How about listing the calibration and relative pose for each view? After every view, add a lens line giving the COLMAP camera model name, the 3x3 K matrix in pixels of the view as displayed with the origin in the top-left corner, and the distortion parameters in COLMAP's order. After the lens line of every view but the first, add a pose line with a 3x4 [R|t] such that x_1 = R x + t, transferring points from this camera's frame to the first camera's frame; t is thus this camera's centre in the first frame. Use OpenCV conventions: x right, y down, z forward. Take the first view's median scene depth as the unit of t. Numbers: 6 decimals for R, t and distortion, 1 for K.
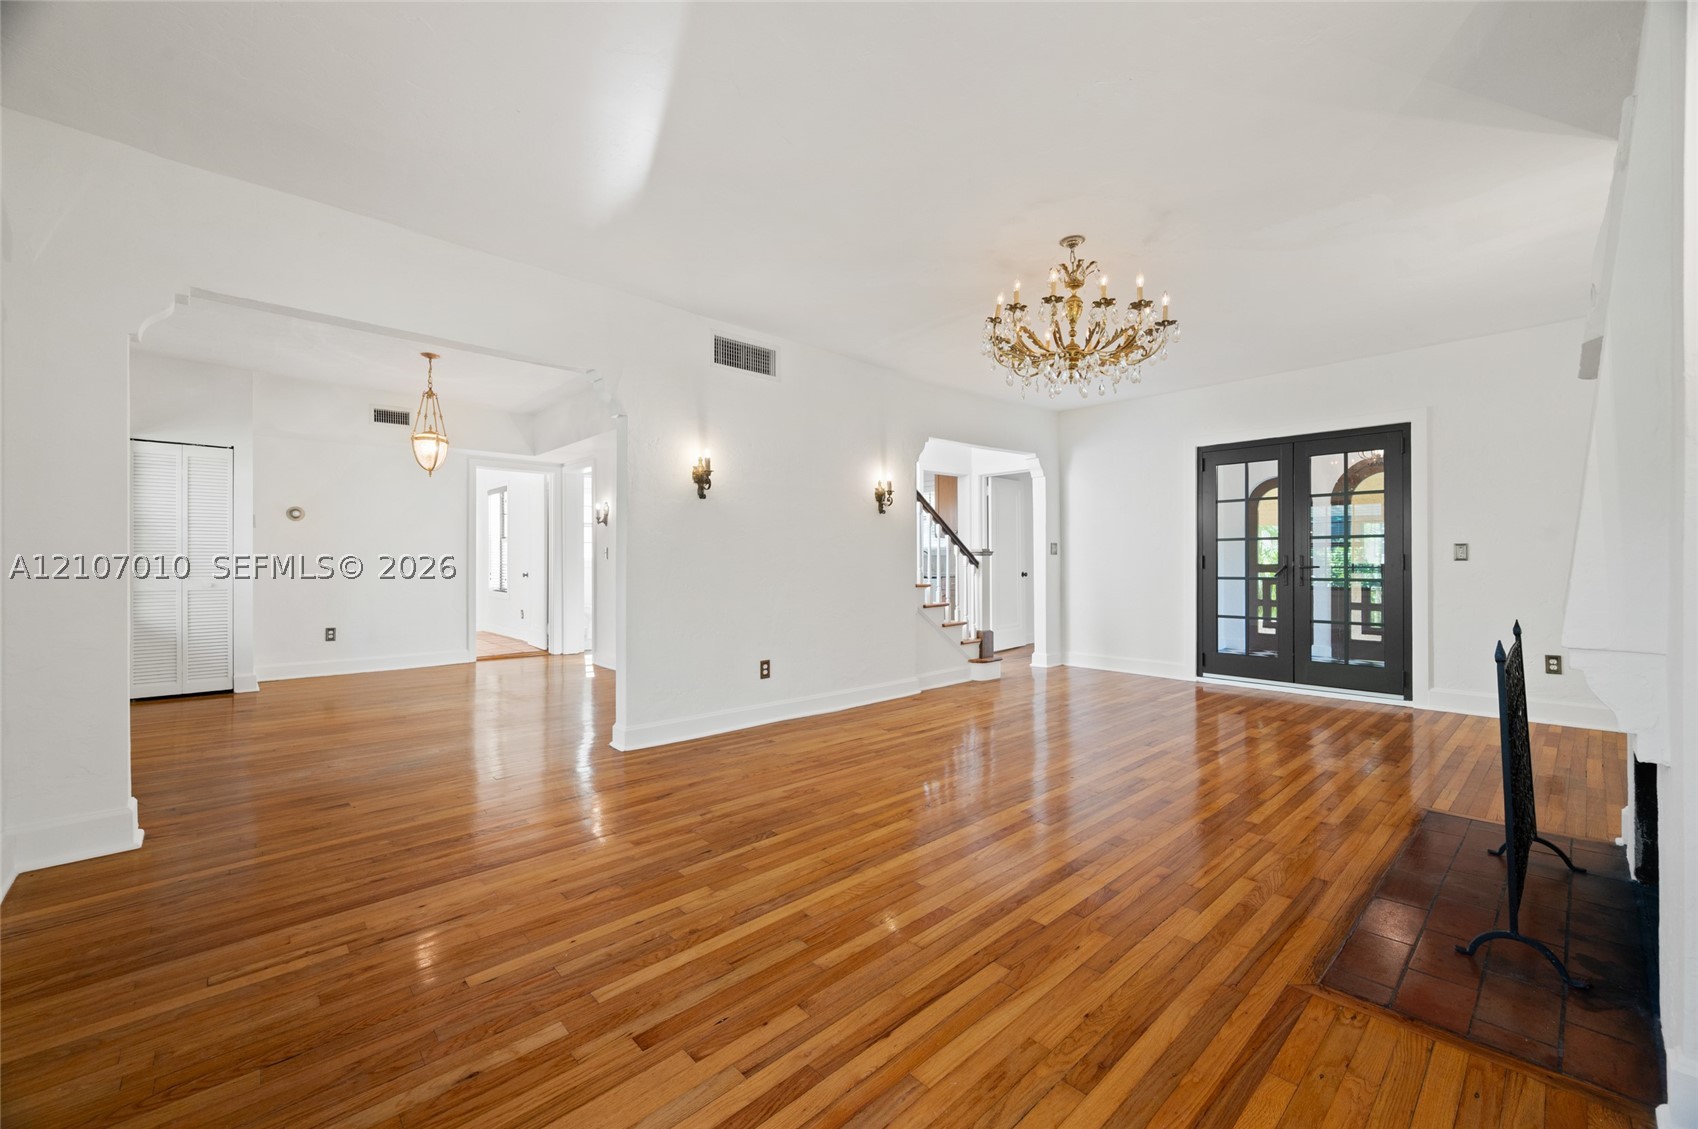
lens RADIAL K [[669.0, 0, 848.9], [0, 669.0, 560.3], [0, 0, 1]] dist [0.000145, -0.000126]
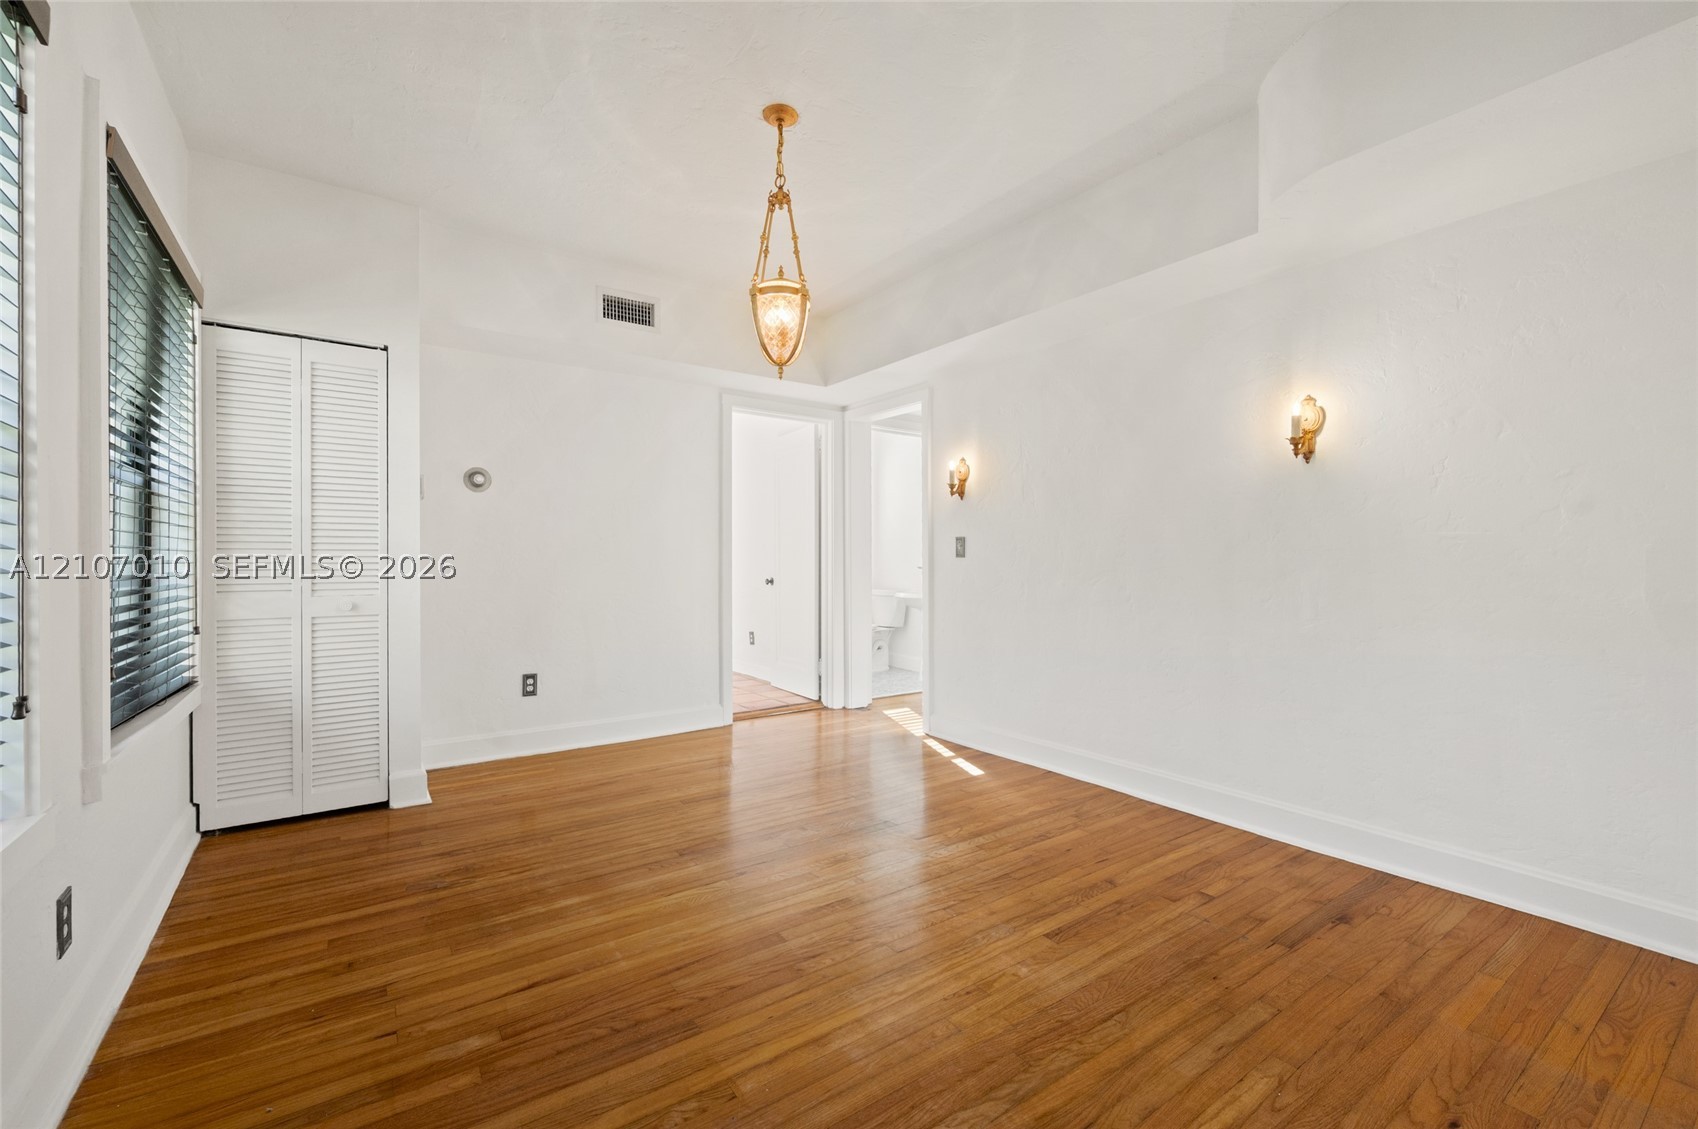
lens RADIAL K [[702.8, 0, 850.9], [0, 702.8, 559.7], [0, 0, 1]] dist [0.001337, 0.000049]
pose [[0.991333, 0.002100, -0.131357, -0.422821], [-0.001692, 0.999993, 0.003215, -0.001989], [0.131363, -0.002965, 0.991330, 0.433558]]
